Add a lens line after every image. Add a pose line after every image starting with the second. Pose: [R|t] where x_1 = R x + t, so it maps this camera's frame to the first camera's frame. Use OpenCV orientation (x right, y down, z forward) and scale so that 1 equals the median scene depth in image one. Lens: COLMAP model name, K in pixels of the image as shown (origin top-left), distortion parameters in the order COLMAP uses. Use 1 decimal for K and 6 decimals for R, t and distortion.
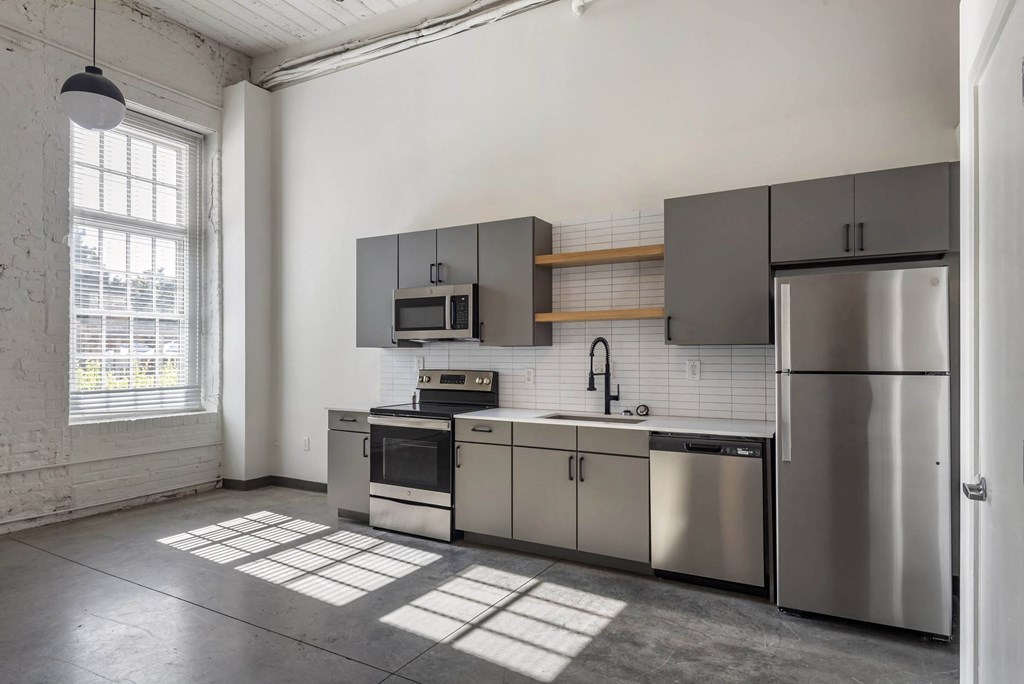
lens RADIAL K [[585.9, 0, 514.7], [0, 585.9, 341.1], [0, 0, 1]] dist [0.023379, -0.000919]
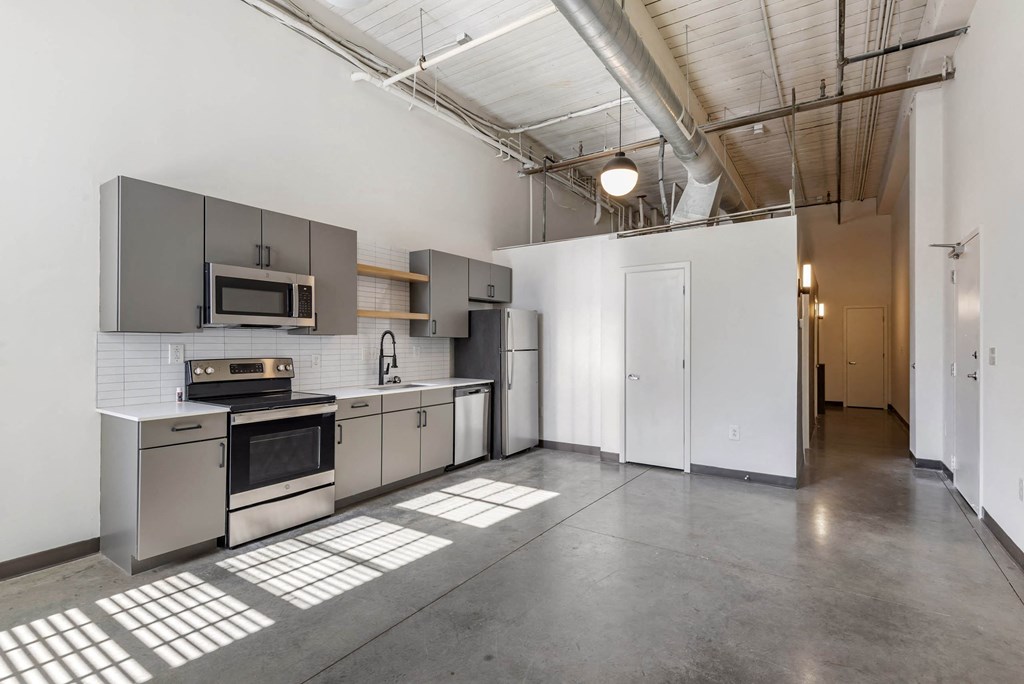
lens RADIAL K [[491.0, 0, 512.2], [0, 491.0, 345.0], [0, 0, 1]] dist [-0.019229, -0.000455]
pose [[0.055001, -0.003092, 0.998482, -1.006036], [-0.025262, 0.999671, 0.004487, 0.015623], [-0.998167, -0.025471, 0.054905, 0.623777]]
